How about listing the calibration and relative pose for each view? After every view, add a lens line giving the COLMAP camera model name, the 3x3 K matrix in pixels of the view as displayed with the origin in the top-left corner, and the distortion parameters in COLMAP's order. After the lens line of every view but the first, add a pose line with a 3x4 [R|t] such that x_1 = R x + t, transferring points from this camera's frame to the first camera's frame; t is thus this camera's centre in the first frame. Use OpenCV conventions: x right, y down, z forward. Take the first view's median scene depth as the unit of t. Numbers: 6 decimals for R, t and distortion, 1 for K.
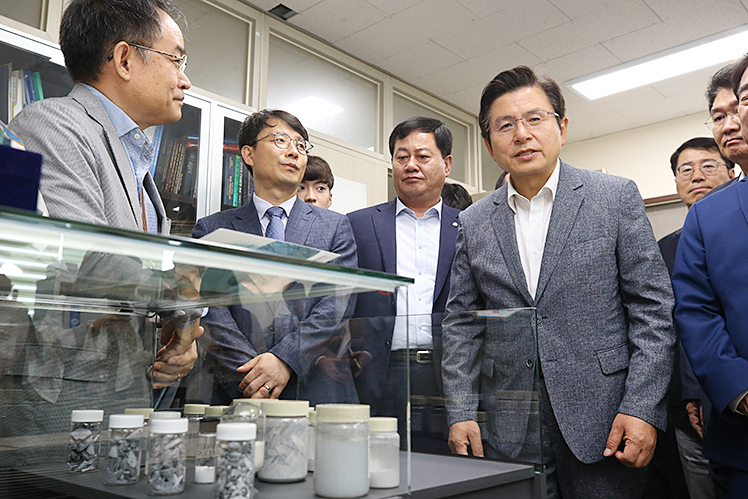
lens RADIAL K [[663.1, 0, 374.0], [0, 663.1, 249.5], [0, 0, 1]] dist [0.083476, -0.000612]
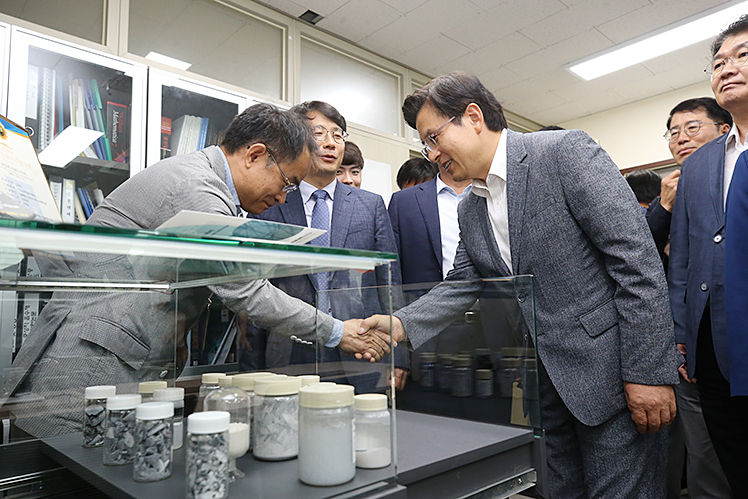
lens RADIAL K [[535.7, 0, 374.0], [0, 535.7, 249.5], [0, 0, 1]] dist [0.038092, 0.000112]
pose [[0.996826, -0.037230, -0.070367, 0.078855], [0.041028, 0.997734, 0.053331, -0.004571], [0.068222, -0.056049, 0.996094, 0.223709]]
